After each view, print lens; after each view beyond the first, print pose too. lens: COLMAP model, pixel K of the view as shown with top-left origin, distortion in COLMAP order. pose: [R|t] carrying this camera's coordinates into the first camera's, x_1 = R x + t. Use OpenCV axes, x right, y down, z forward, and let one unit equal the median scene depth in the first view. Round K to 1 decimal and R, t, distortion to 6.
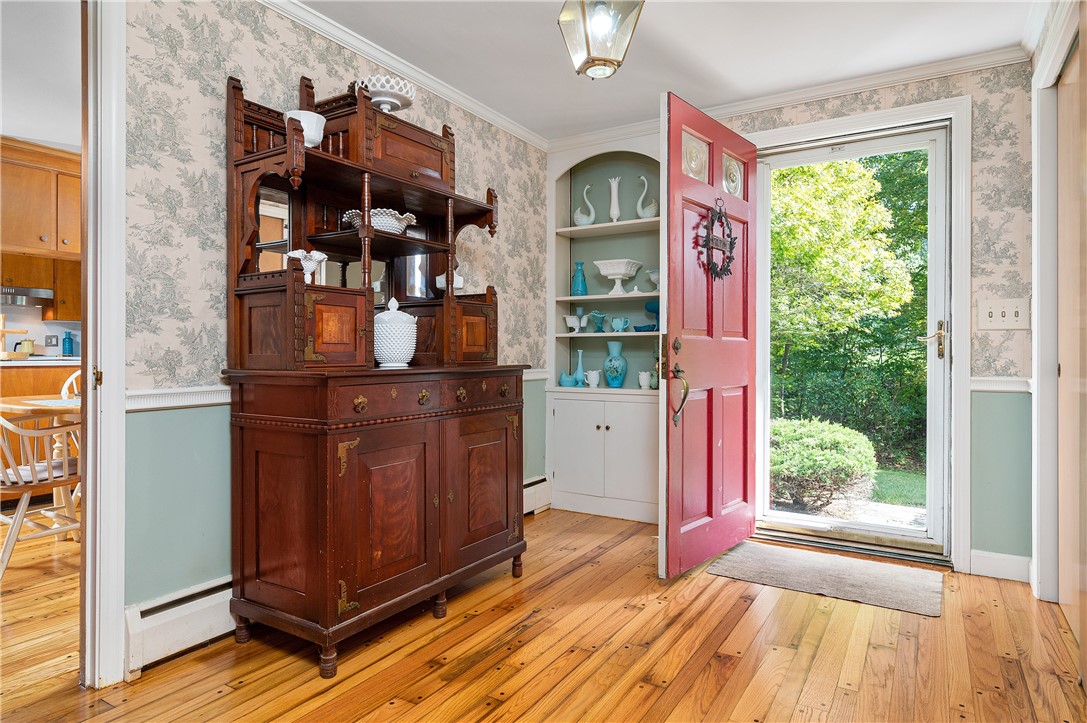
lens RADIAL K [[634.7, 0, 541.9], [0, 634.7, 352.9], [0, 0, 1]] dist [-0.003971, 0.000708]
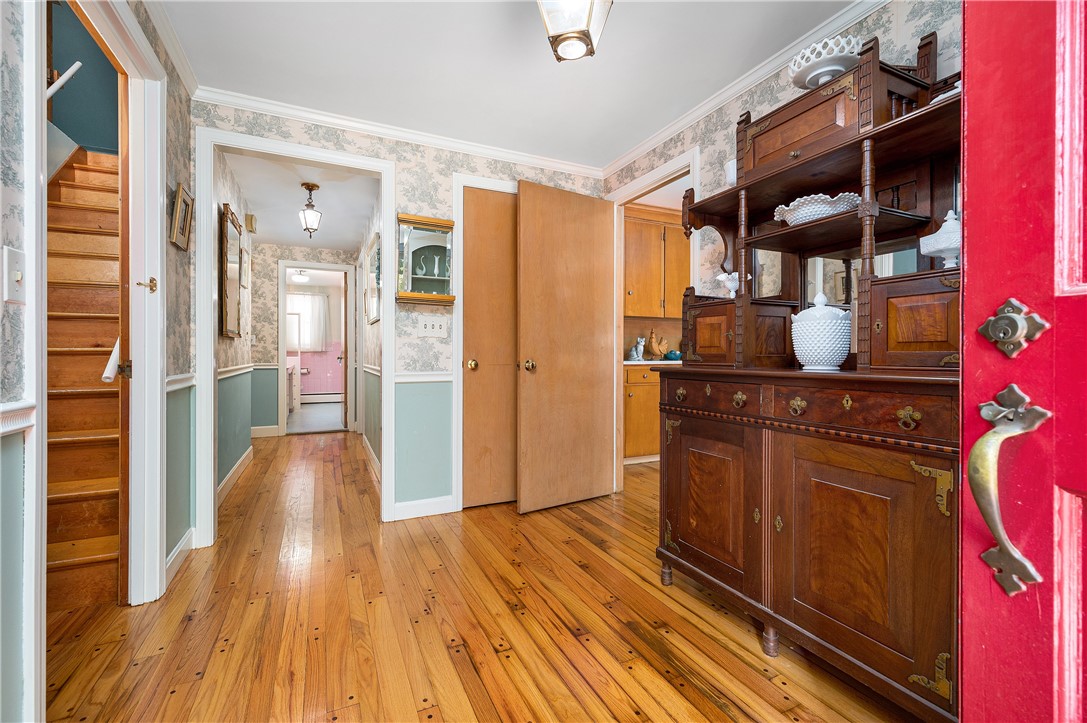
lens RADIAL K [[471.3, 0, 542.3], [0, 471.3, 356.0], [0, 0, 1]] dist [0.000293, 0.000000]
pose [[-0.550470, -0.002132, -0.834852, 0.623489], [-0.002583, 0.999996, -0.000850, 0.005065], [0.834851, 0.001689, -0.550473, 1.219487]]
